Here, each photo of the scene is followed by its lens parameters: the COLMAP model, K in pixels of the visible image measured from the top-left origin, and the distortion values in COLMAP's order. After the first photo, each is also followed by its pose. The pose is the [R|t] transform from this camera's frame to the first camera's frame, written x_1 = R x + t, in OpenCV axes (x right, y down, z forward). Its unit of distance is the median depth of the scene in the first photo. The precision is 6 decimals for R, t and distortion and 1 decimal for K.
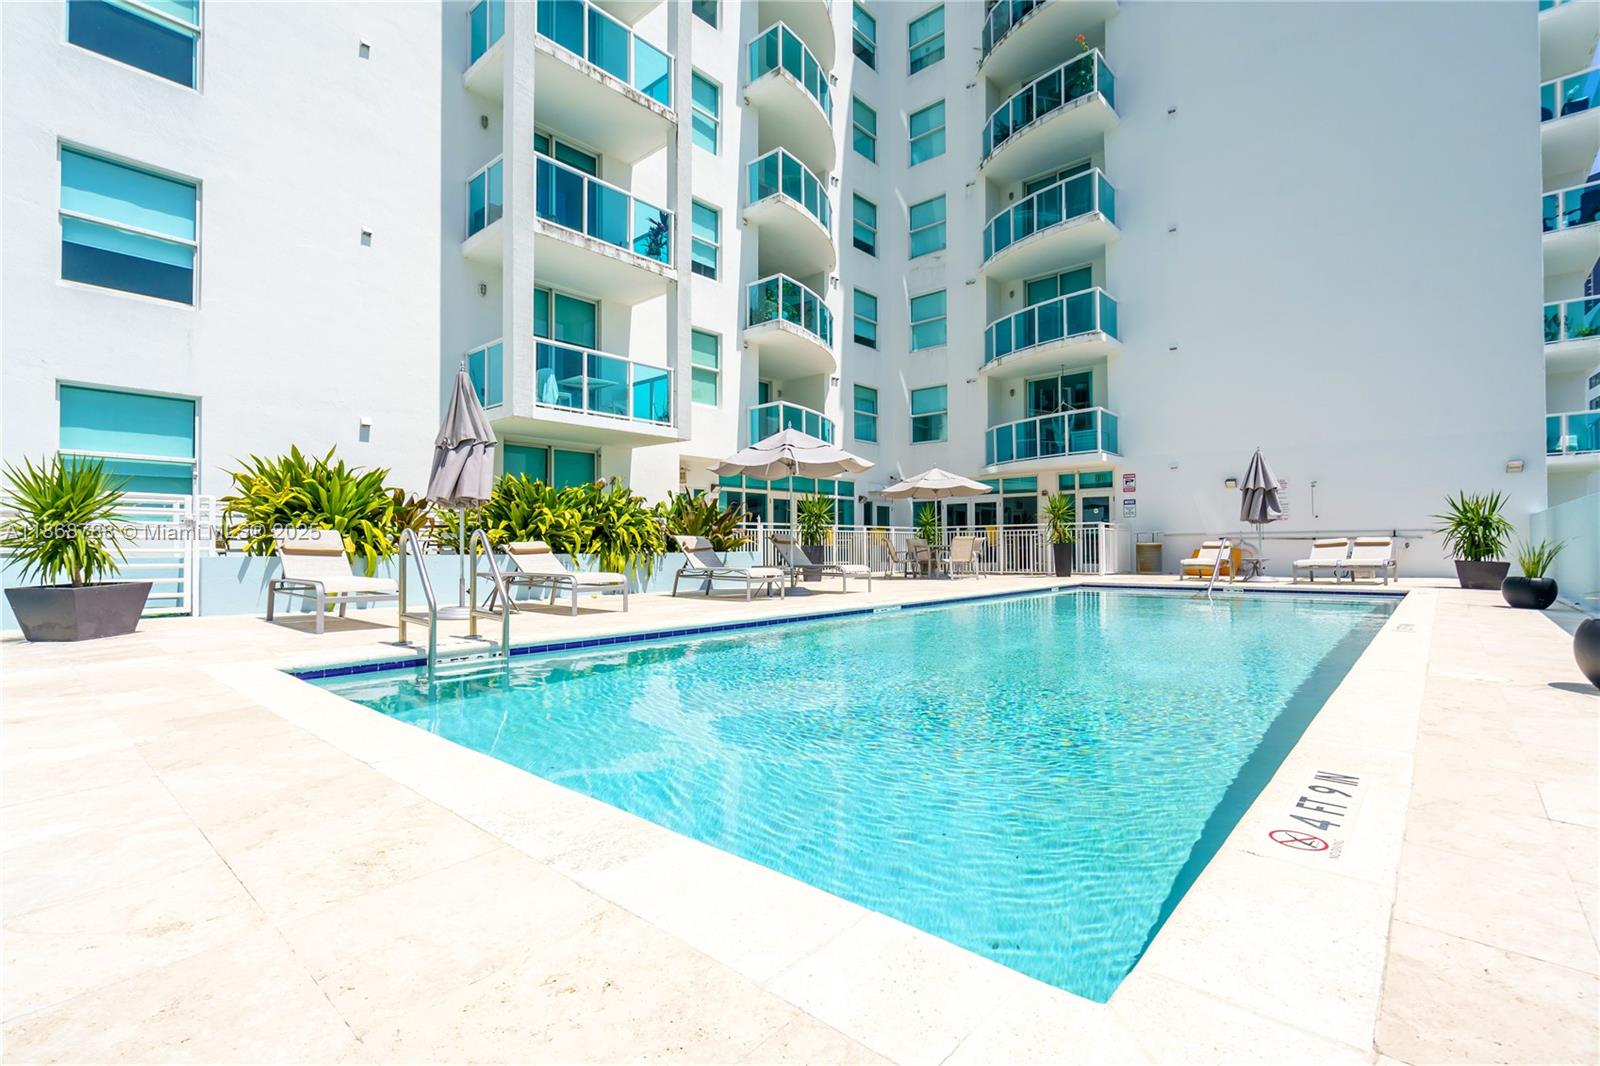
lens RADIAL K [[725.6, 0, 798.6], [0, 725.6, 548.0], [0, 0, 1]] dist [0.001988, 0.006913]
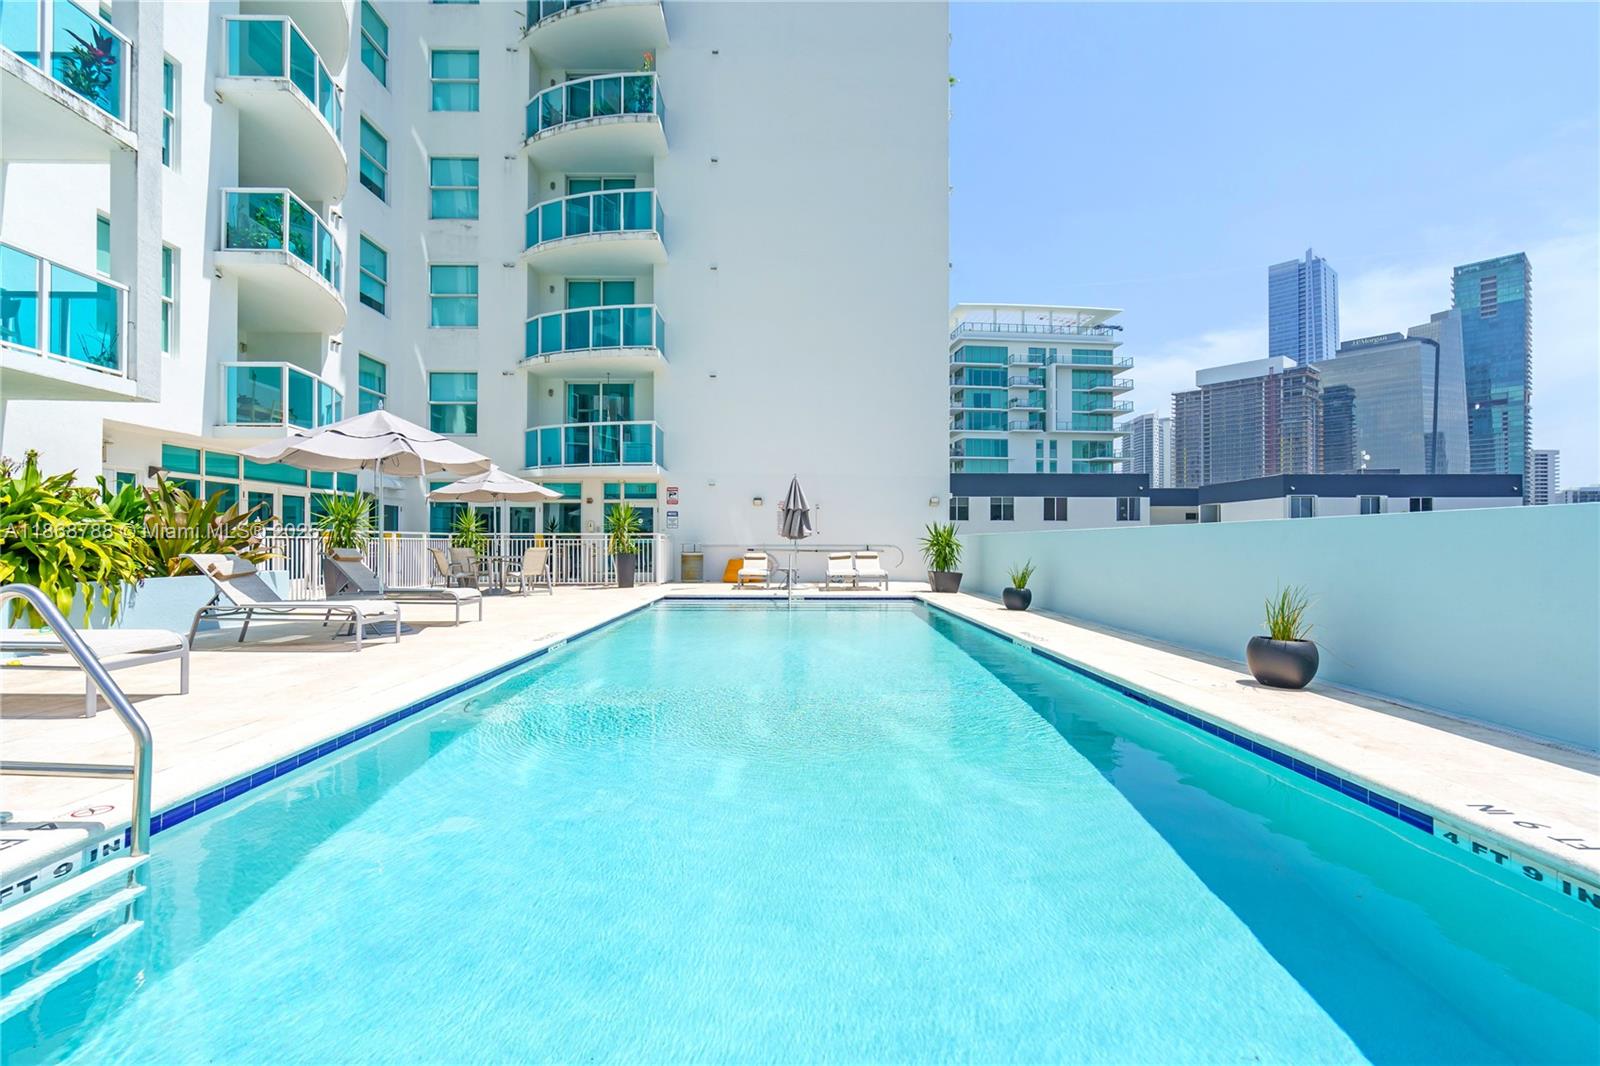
lens RADIAL K [[725.6, 0, 798.6], [0, 725.6, 548.0], [0, 0, 1]] dist [0.001988, 0.006913]
pose [[0.752583, 0.005524, 0.658474, -0.103303], [-0.005613, 0.999982, -0.001973, -0.013148], [-0.658473, -0.002212, 0.752601, 0.085914]]
